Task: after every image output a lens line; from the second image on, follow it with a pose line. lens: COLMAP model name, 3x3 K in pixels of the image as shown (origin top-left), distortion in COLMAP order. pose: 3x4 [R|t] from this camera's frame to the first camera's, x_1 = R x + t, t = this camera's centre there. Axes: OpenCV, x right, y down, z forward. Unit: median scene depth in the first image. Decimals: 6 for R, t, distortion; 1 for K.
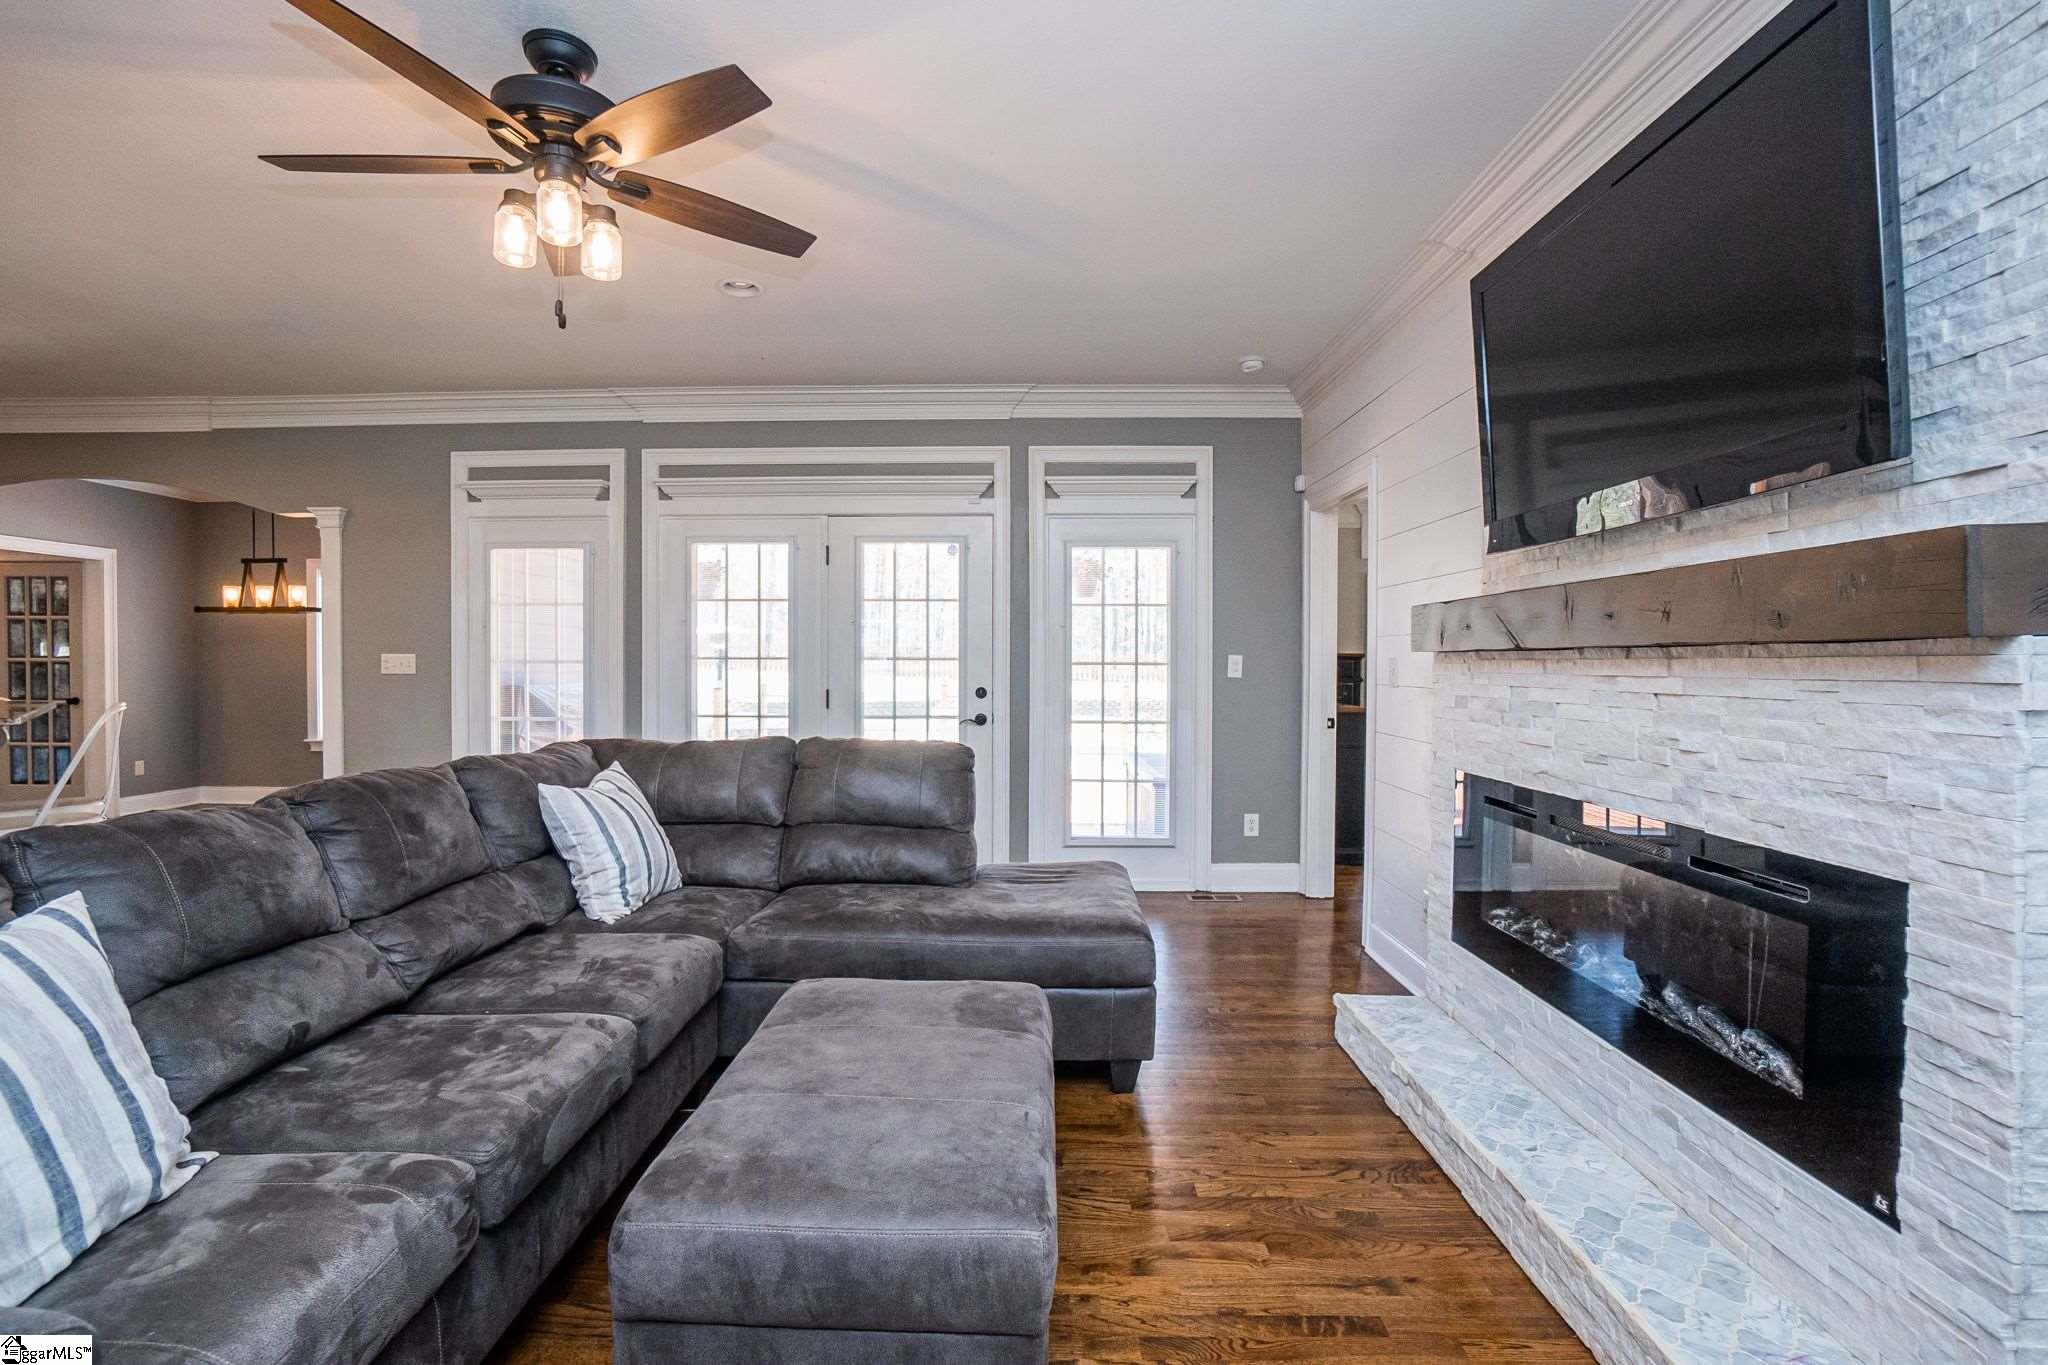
lens RADIAL K [[919.0, 0, 1015.5], [0, 919.0, 680.4], [0, 0, 1]] dist [-0.068767, 0.026294]
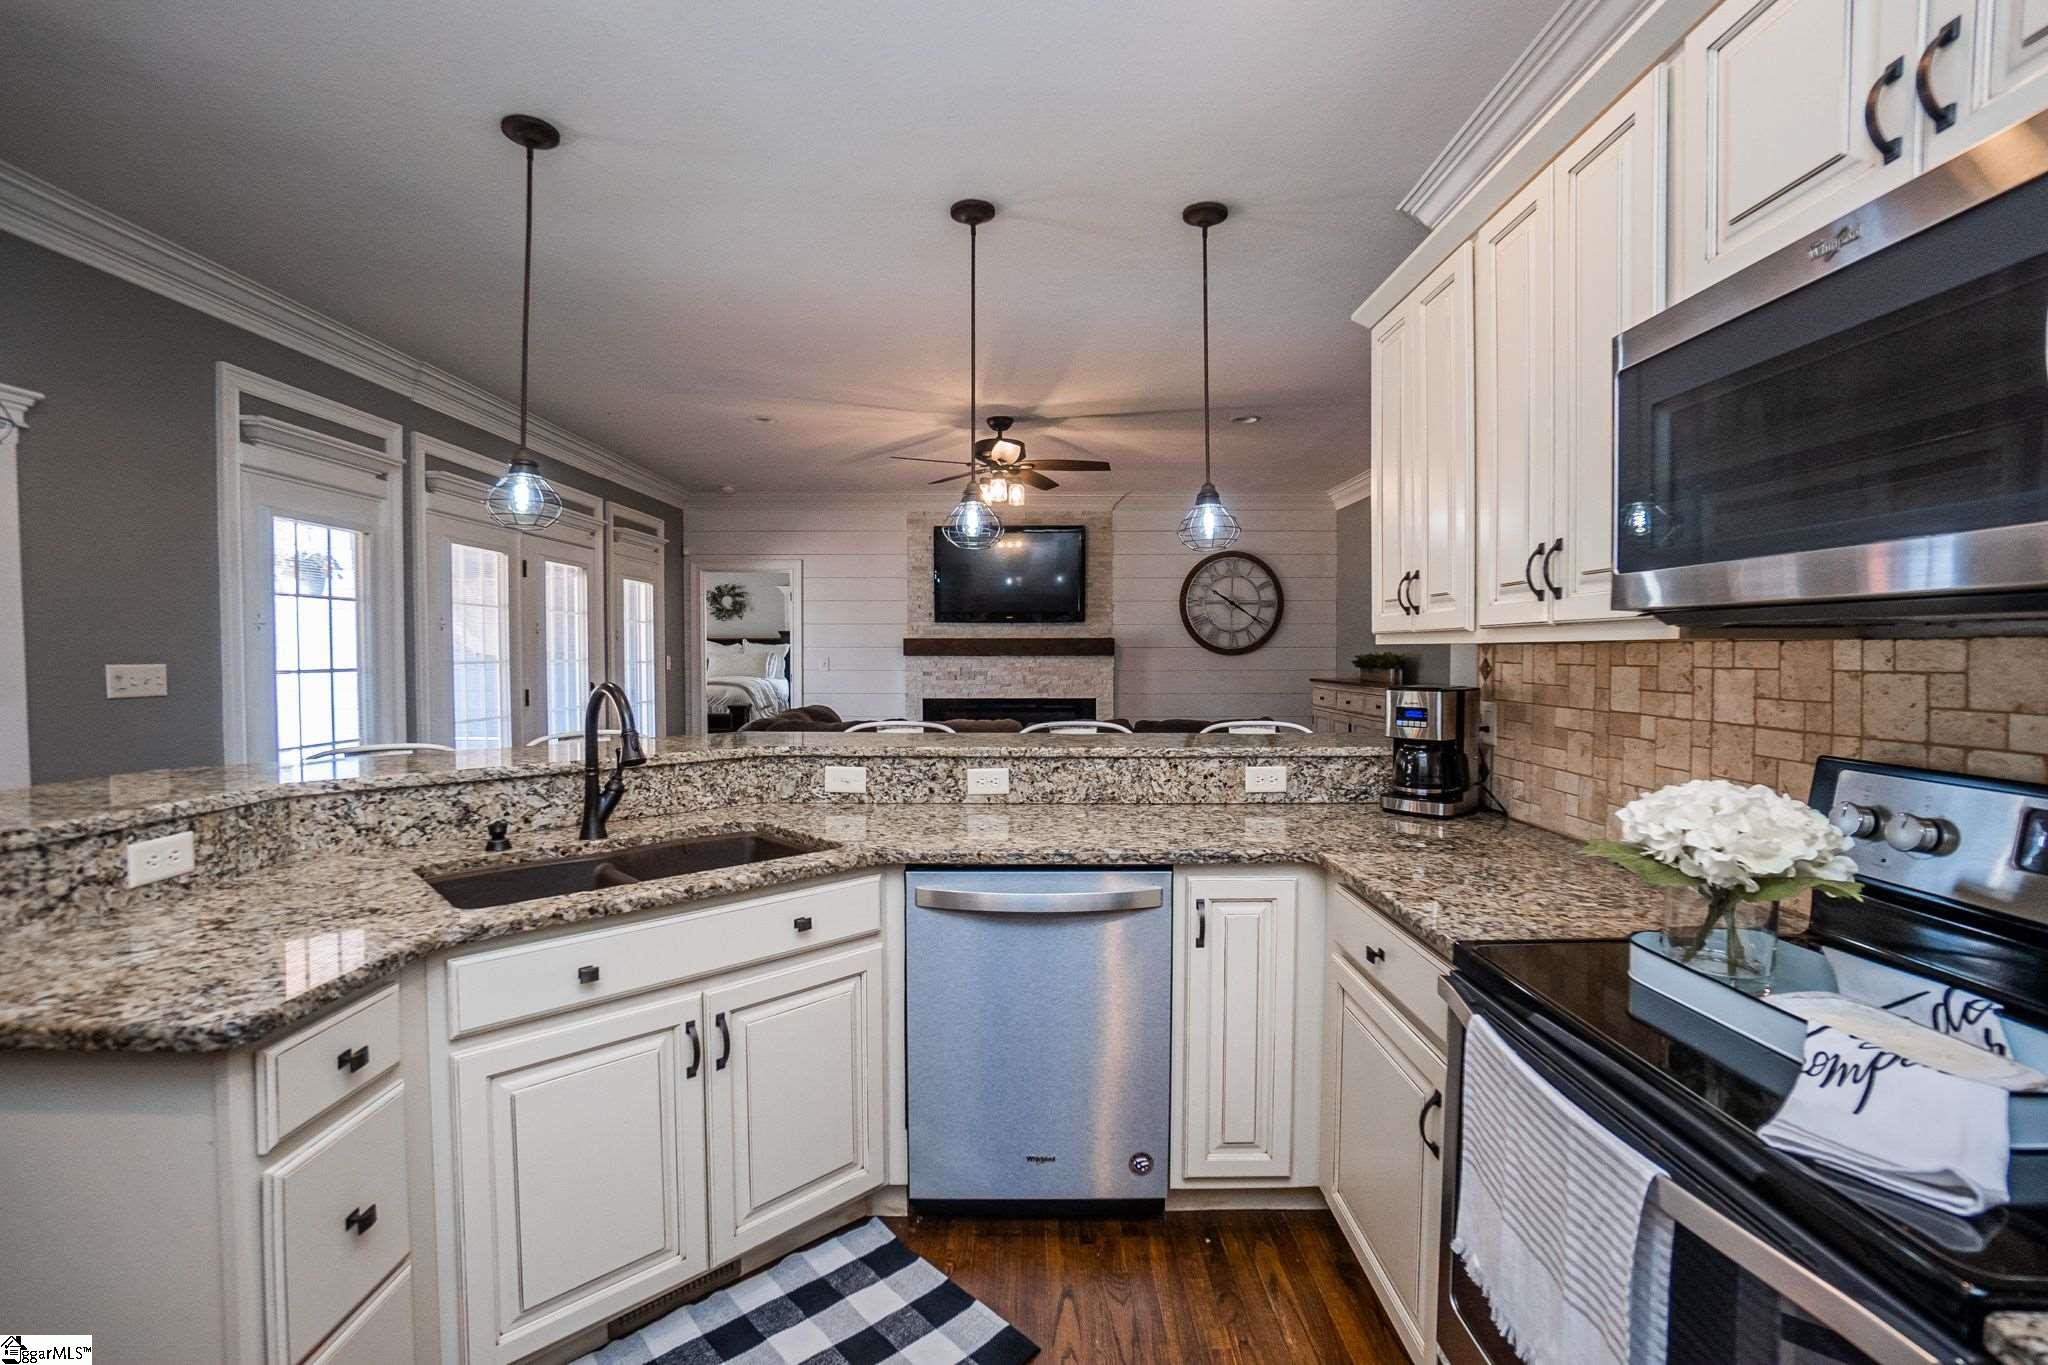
lens RADIAL K [[903.6, 0, 1016.9], [0, 903.6, 682.2], [0, 0, 1]] dist [-0.068624, 0.027610]
pose [[-0.009715, -0.038008, 0.999230, -2.399703], [0.020168, 0.999067, 0.038198, -0.052928], [-0.999749, 0.020524, -0.008940, 0.774984]]
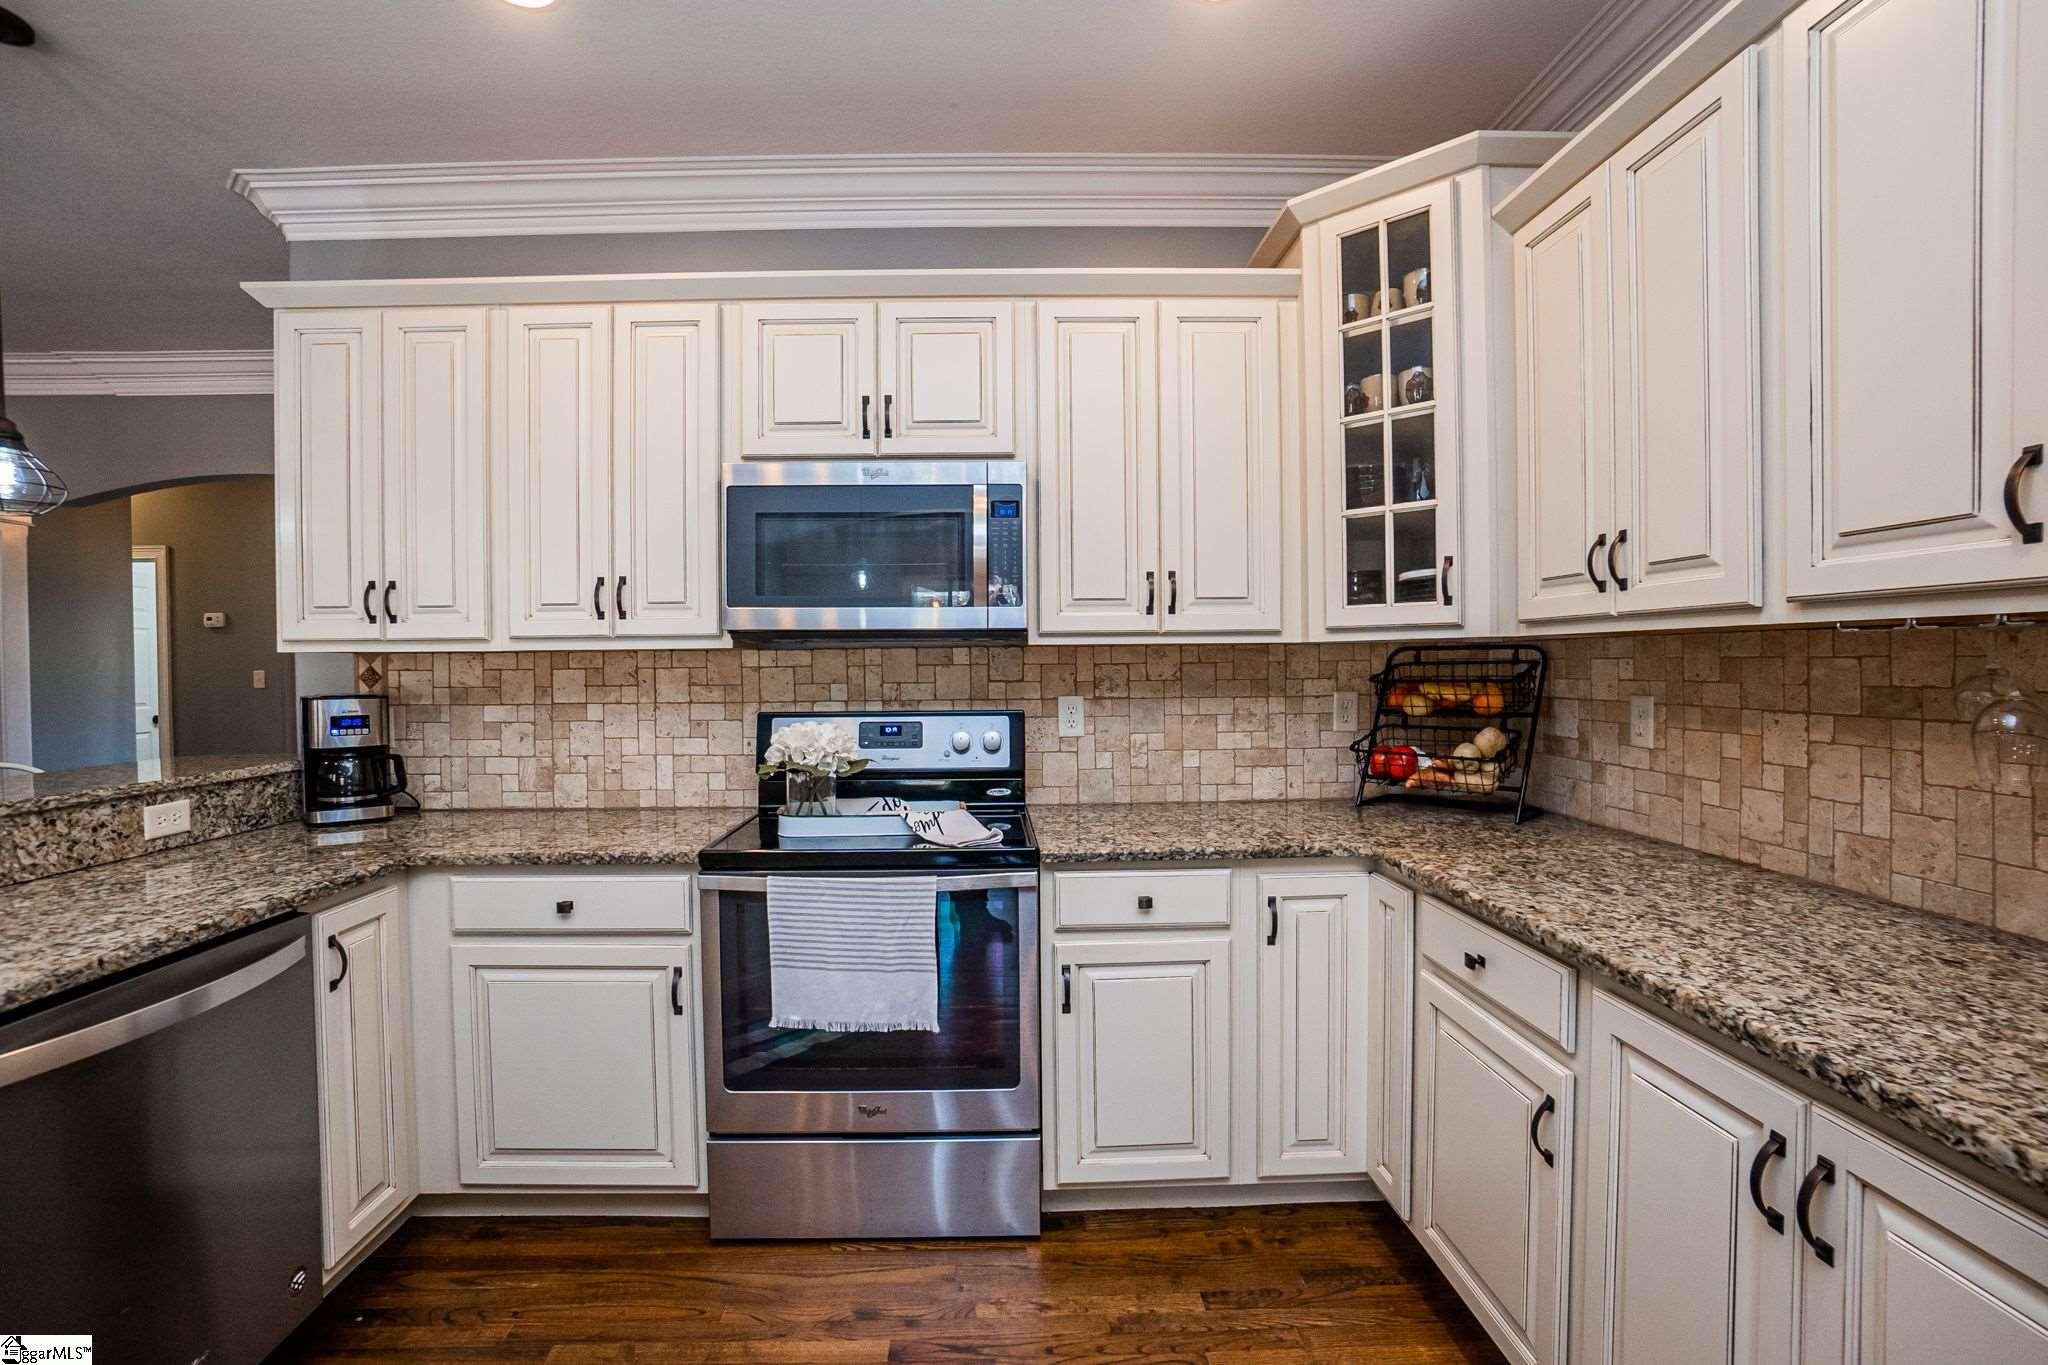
lens RADIAL K [[925.1, 0, 998.4], [0, 925.1, 676.8], [0, 0, 1]] dist [-0.069207, 0.023157]
pose [[-0.999367, 0.005481, -0.035143, -2.136179], [0.004316, 0.999441, 0.033151, -0.051768], [0.035305, 0.032979, -0.998832, 1.281698]]
